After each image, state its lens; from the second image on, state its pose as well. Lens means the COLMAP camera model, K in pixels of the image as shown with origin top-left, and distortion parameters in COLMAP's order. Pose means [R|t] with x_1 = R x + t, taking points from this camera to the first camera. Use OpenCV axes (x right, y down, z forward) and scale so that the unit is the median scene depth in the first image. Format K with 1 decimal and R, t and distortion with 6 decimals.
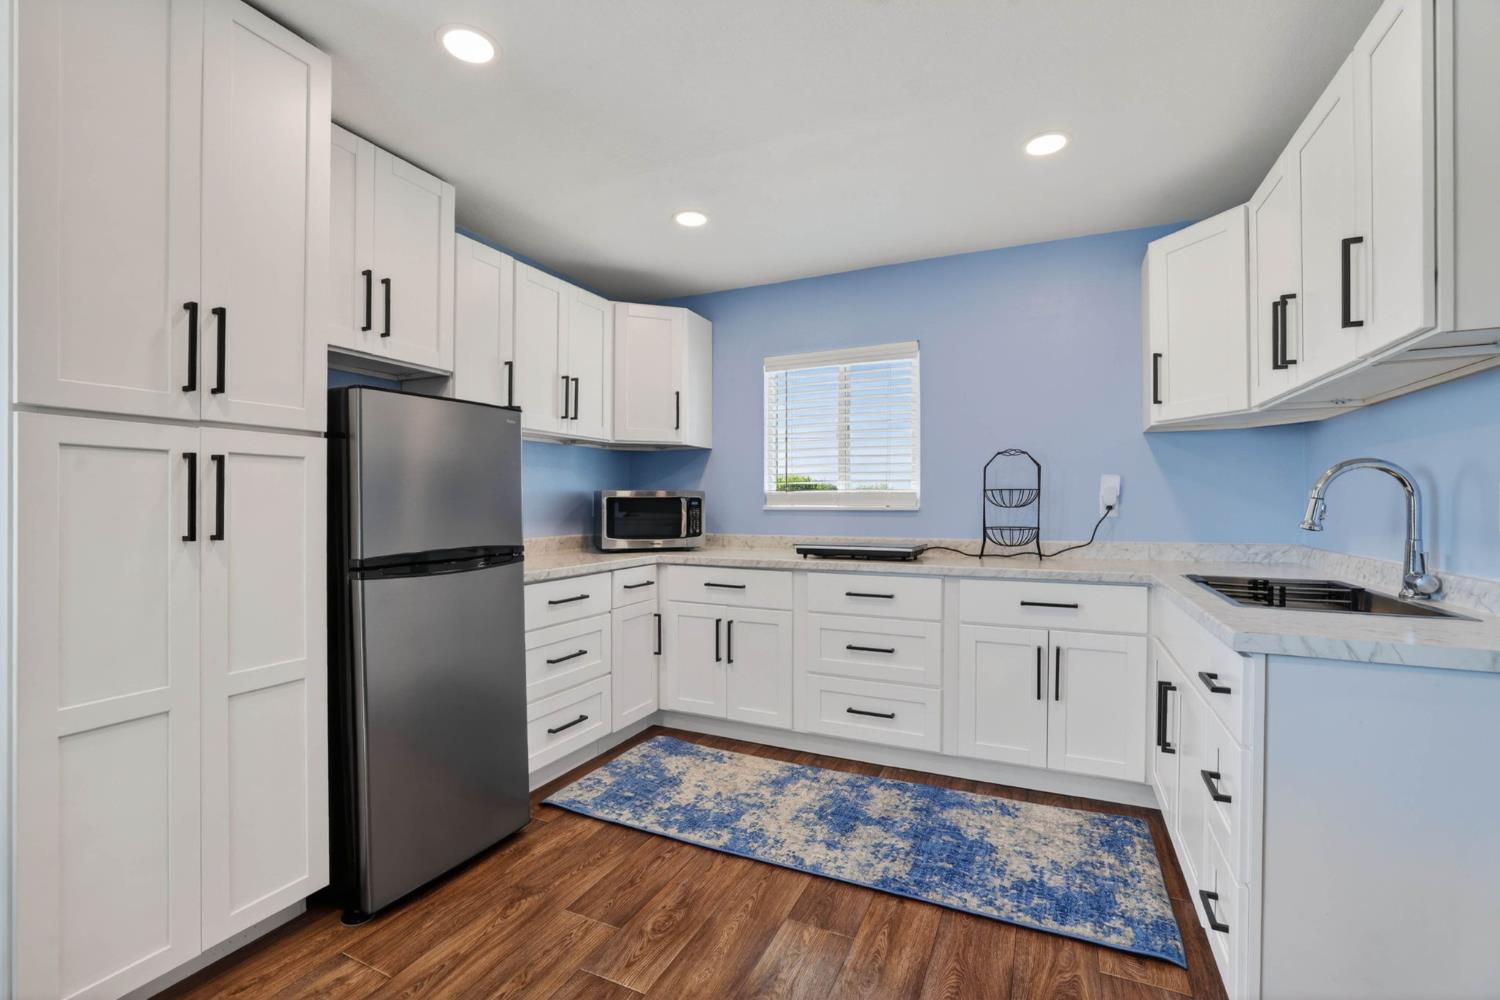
lens RADIAL K [[642.5, 0, 754.4], [0, 642.5, 505.1], [0, 0, 1]] dist [-0.044461, 0.017500]
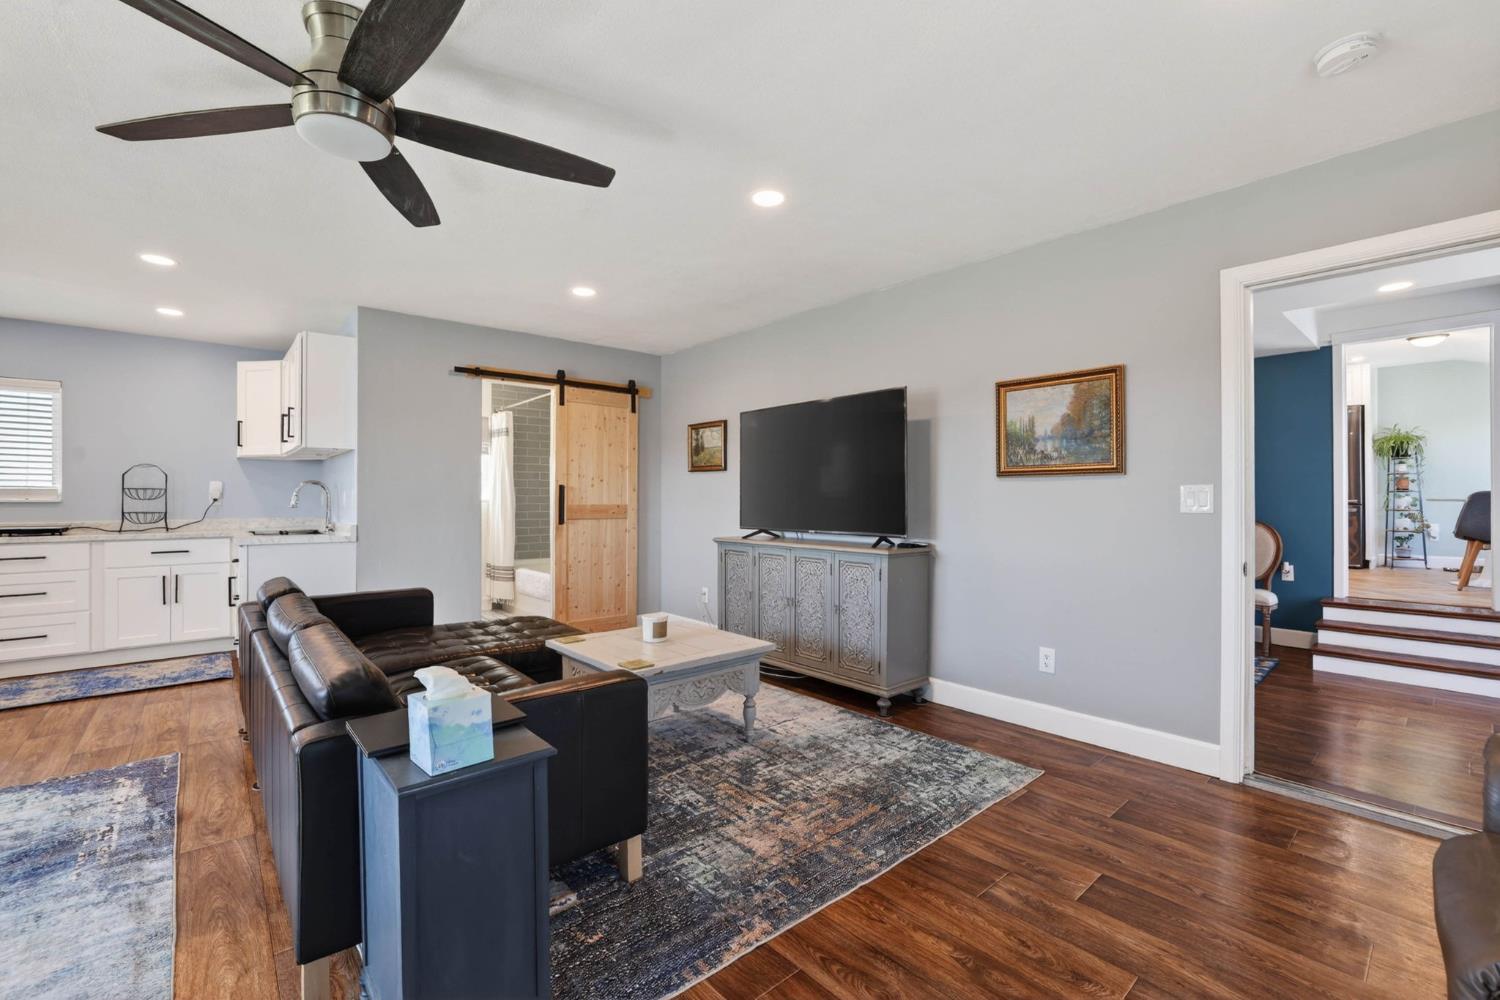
lens RADIAL K [[645.8, 0, 759.1], [0, 645.8, 497.7], [0, 0, 1]] dist [-0.039850, 0.013390]
pose [[0.407012, 0.000899, 0.913422, -0.526808], [0.002504, 0.999995, -0.002100, 0.007269], [-0.913419, 0.003142, 0.407007, -1.345461]]
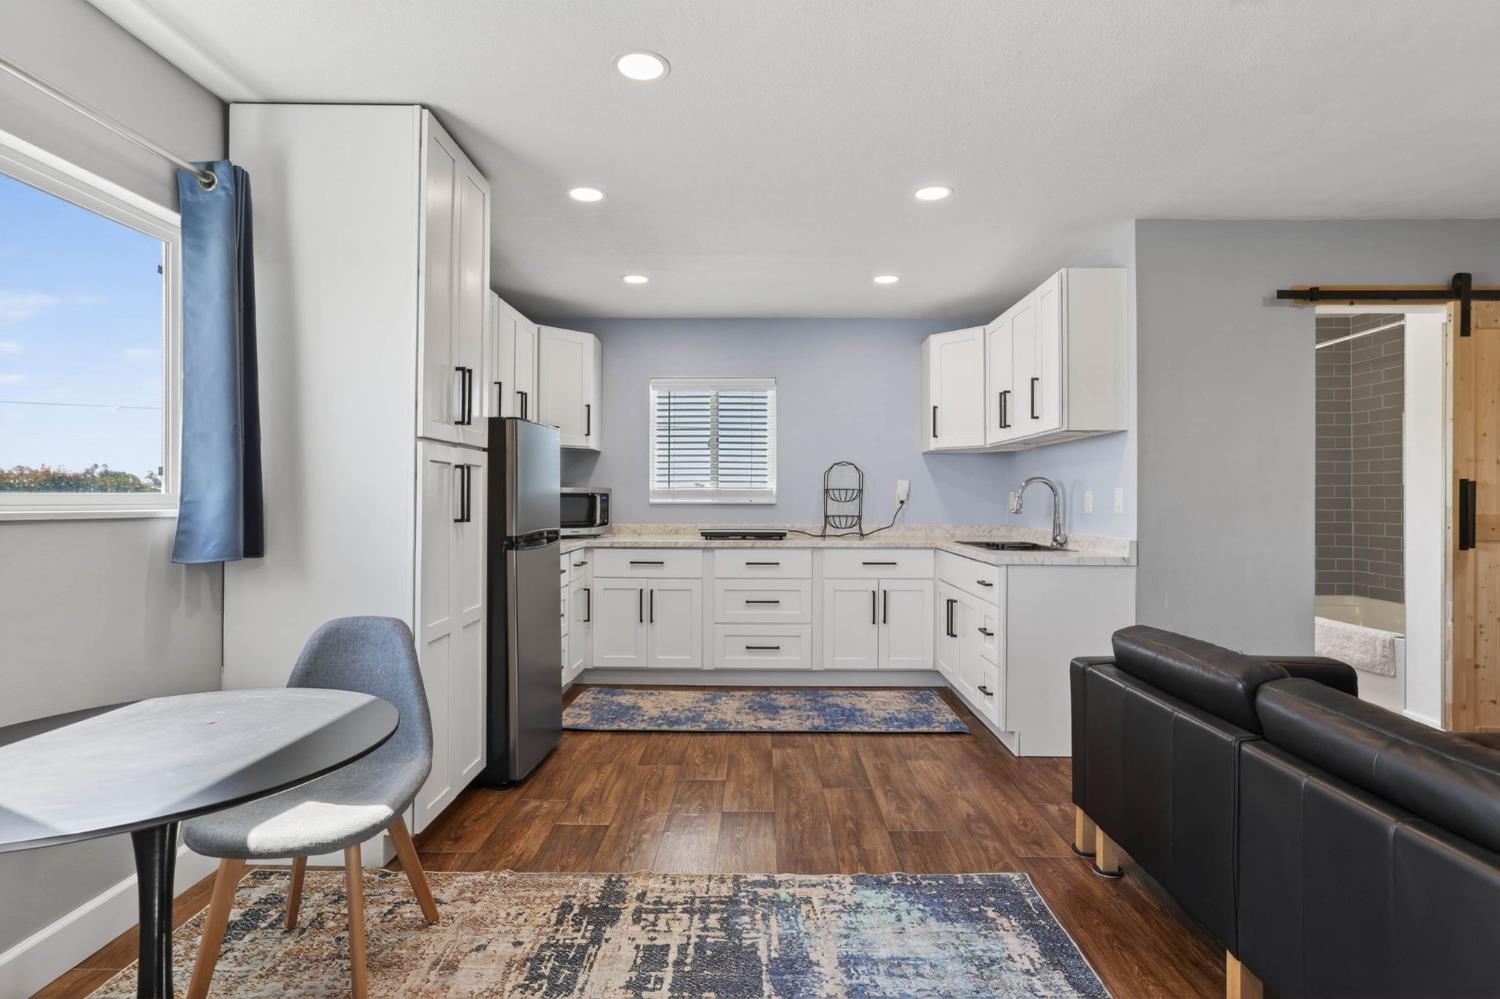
lens RADIAL K [[752.6, 0, 752.9], [0, 752.6, 496.3], [0, 0, 1]] dist [-0.015937, 0.000034]
pose [[0.911204, 0.004476, 0.411931, -0.609309], [-0.002201, 0.999980, -0.005996, 0.002479], [-0.411949, 0.004556, 0.911195, -0.587019]]
